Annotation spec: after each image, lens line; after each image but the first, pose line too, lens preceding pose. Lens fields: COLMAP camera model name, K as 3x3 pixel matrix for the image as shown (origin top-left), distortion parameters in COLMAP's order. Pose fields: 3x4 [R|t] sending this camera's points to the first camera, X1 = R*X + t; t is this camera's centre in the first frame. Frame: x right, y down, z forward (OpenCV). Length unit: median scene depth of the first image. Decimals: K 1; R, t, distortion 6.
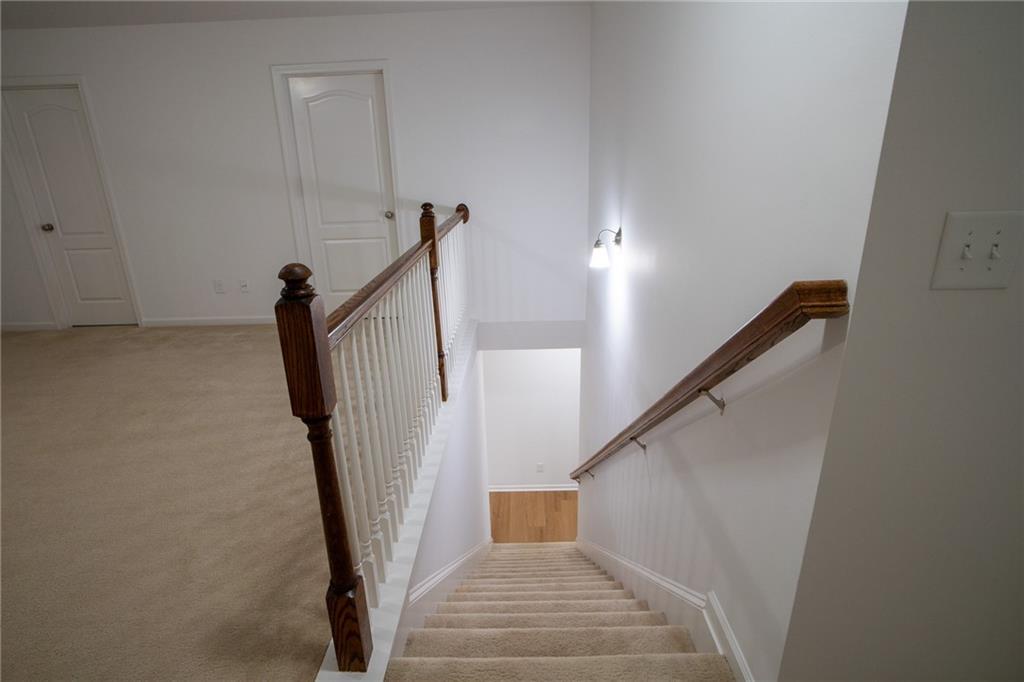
lens RADIAL K [[535.6, 0, 507.5], [0, 535.6, 340.2], [0, 0, 1]] dist [-0.041932, 0.020160]
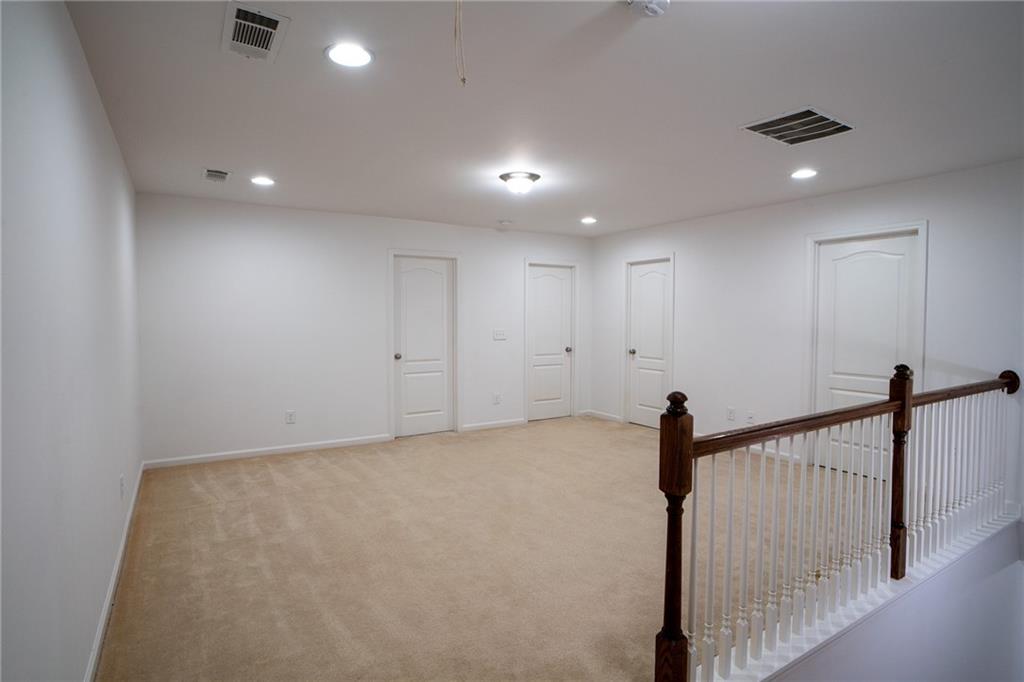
lens RADIAL K [[535.6, 0, 507.5], [0, 535.6, 340.2], [0, 0, 1]] dist [-0.041932, 0.020160]
pose [[0.544653, 0.066841, -0.835994, 0.319222], [-0.277729, 0.954949, -0.104590, 0.007951], [0.791341, 0.289145, 0.538679, -0.145485]]
